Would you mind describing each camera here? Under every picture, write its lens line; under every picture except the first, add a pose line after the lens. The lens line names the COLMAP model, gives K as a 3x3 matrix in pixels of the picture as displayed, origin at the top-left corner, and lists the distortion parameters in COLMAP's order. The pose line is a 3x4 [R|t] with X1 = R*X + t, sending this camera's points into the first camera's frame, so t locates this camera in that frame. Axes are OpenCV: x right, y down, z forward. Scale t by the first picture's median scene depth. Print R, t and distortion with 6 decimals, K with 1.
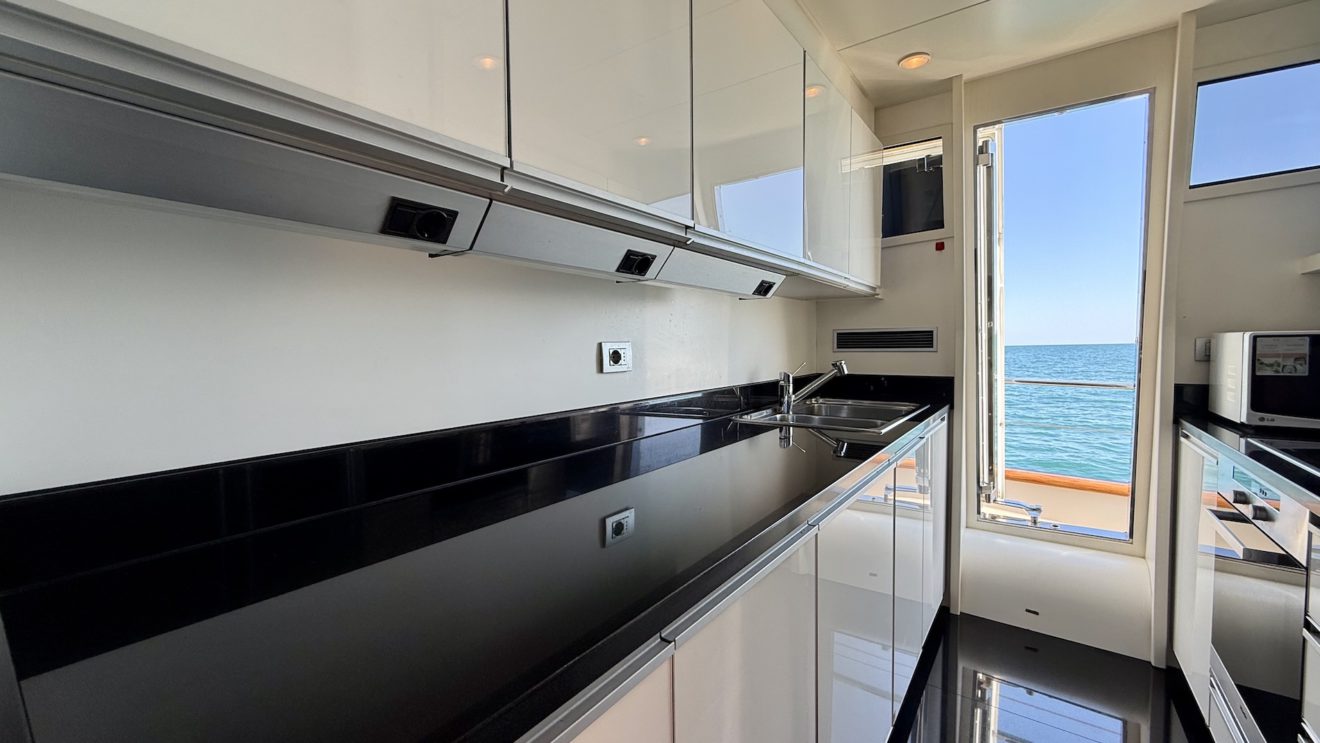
lens RADIAL K [[525.8, 0, 657.9], [0, 525.8, 368.7], [0, 0, 1]] dist [-0.000258, -0.000137]
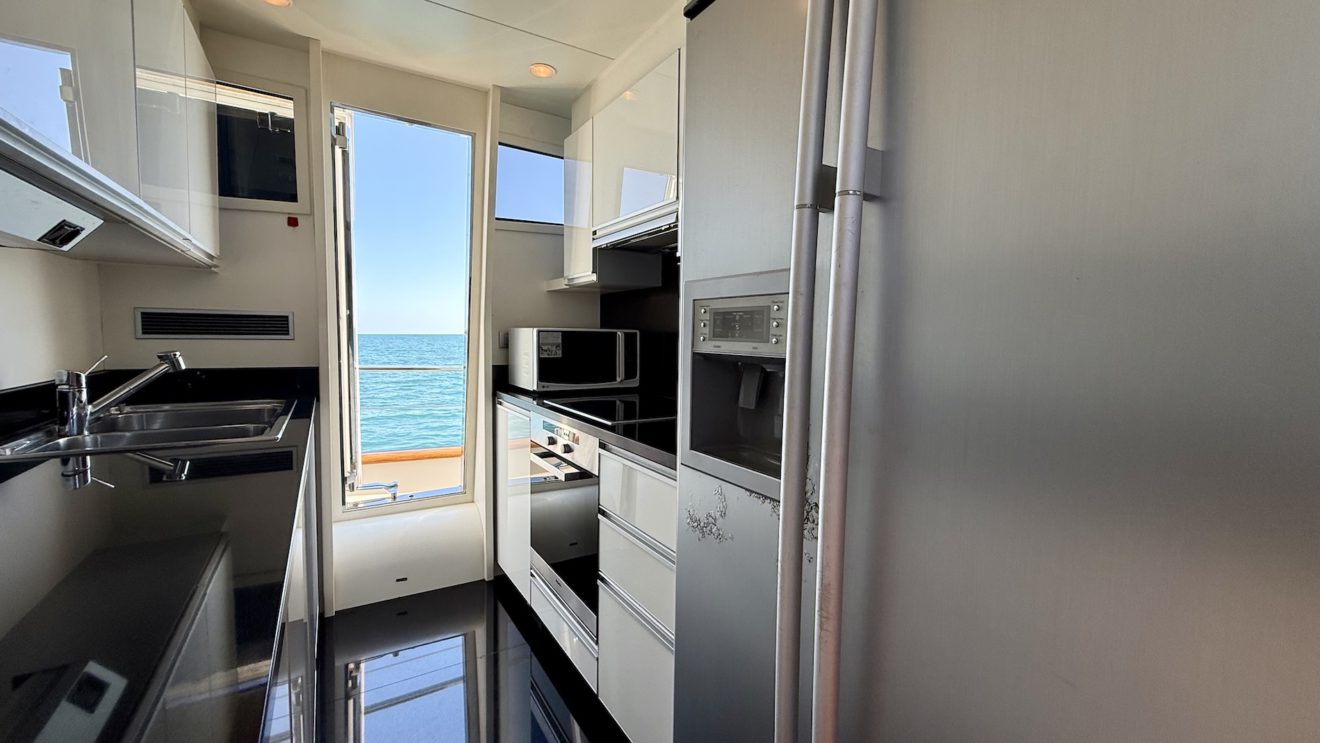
lens RADIAL K [[525.8, 0, 657.9], [0, 525.8, 368.7], [0, 0, 1]] dist [-0.000258, -0.000137]
pose [[0.369729, -0.044427, 0.928077, -0.083543], [0.021877, 0.998996, 0.039107, -0.004817], [-0.928882, 0.005845, 0.370329, 0.102759]]
